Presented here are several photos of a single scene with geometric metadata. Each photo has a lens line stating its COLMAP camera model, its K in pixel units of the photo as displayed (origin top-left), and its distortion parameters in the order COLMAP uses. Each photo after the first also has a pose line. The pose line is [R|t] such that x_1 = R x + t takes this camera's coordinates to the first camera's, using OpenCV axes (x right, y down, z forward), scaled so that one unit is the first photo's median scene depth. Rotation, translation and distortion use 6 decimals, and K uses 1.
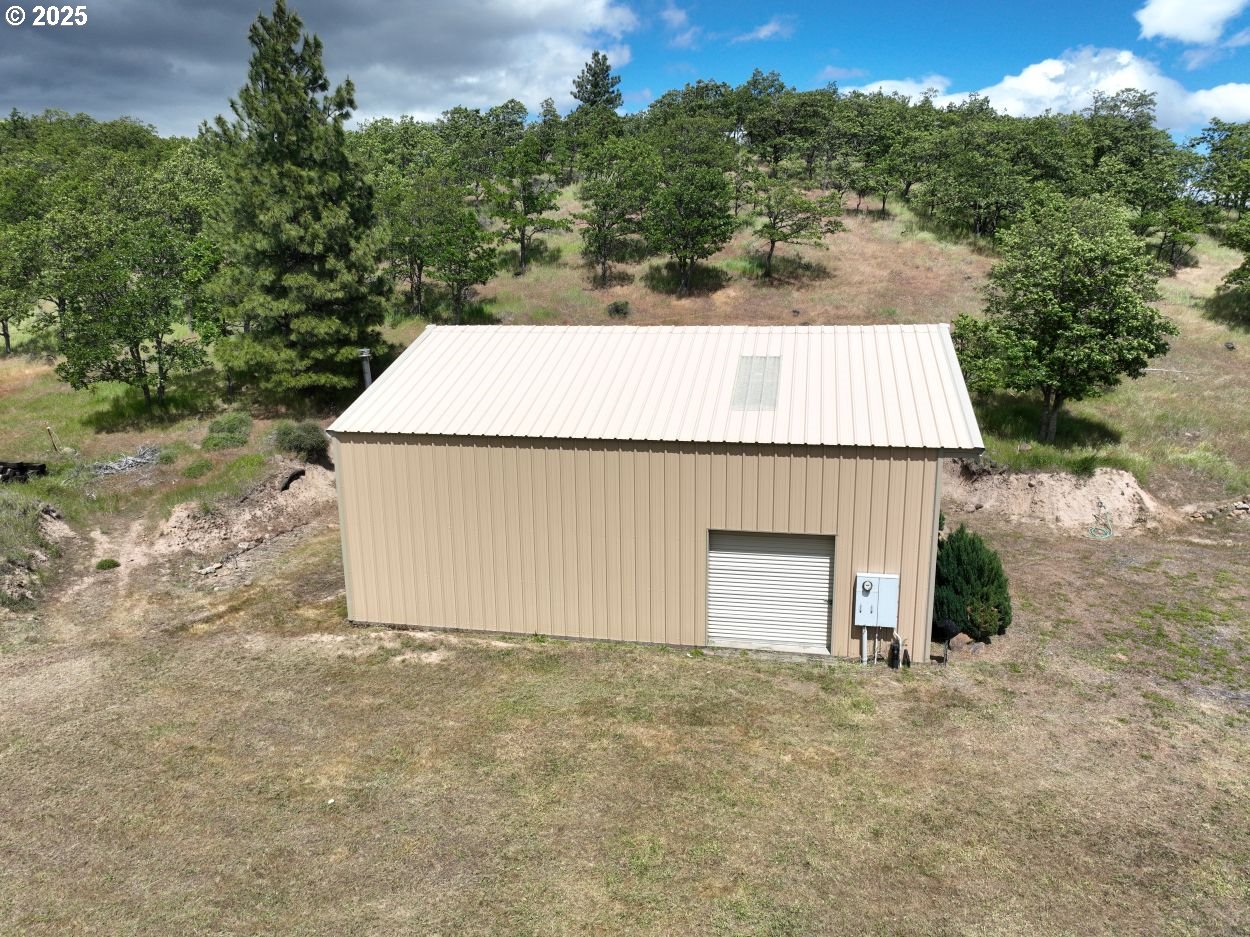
lens RADIAL K [[882.0, 0, 626.1], [0, 882.0, 468.3], [0, 0, 1]] dist [-0.003095, 0.019501]
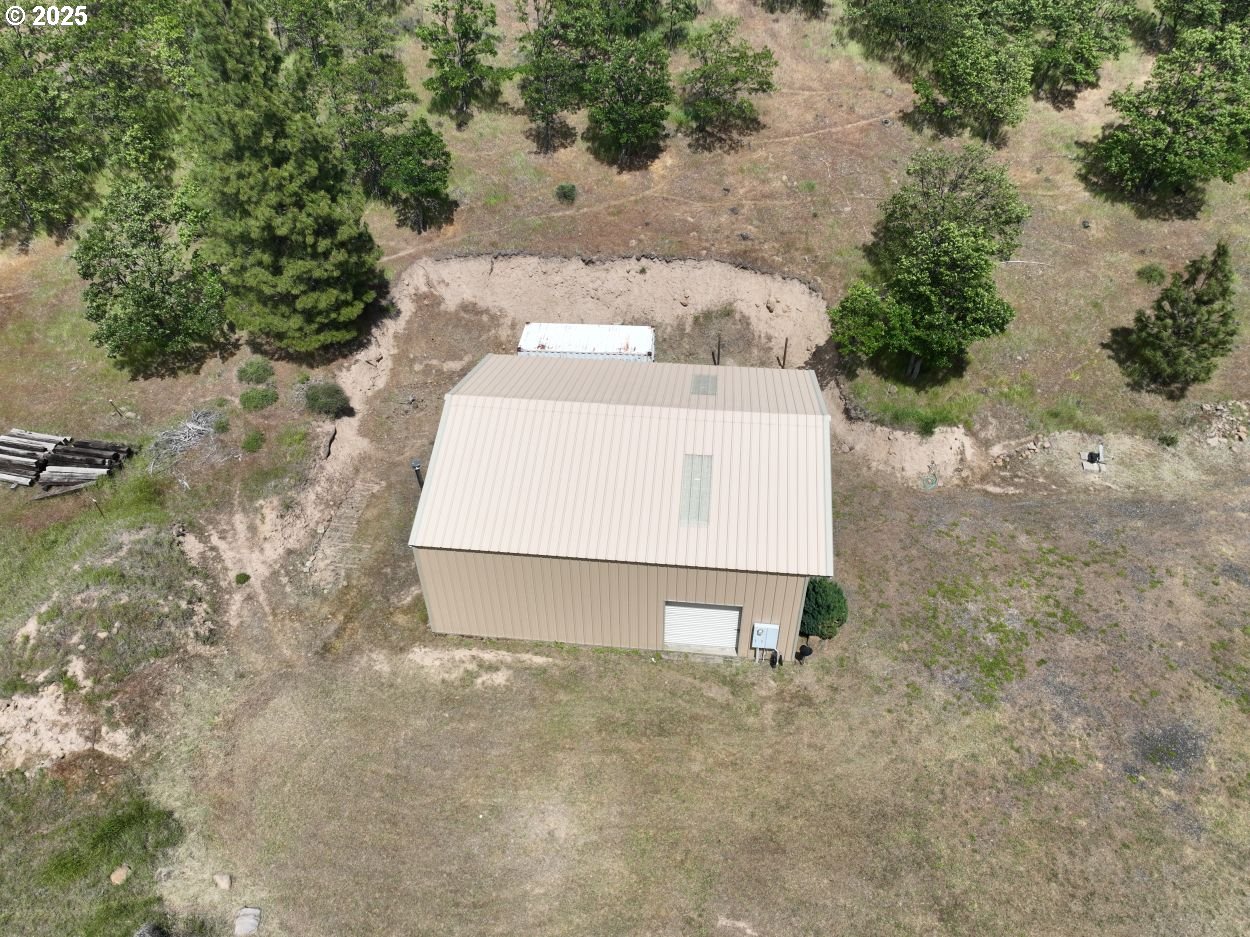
lens RADIAL K [[882.0, 0, 625.7], [0, 882.0, 468.0], [0, 0, 1]] dist [-0.003095, 0.019501]
pose [[0.995590, -0.059011, 0.072924, -0.070368], [0.018750, 0.886849, 0.461679, -0.769754], [-0.091917, -0.458275, 0.884045, -0.261245]]
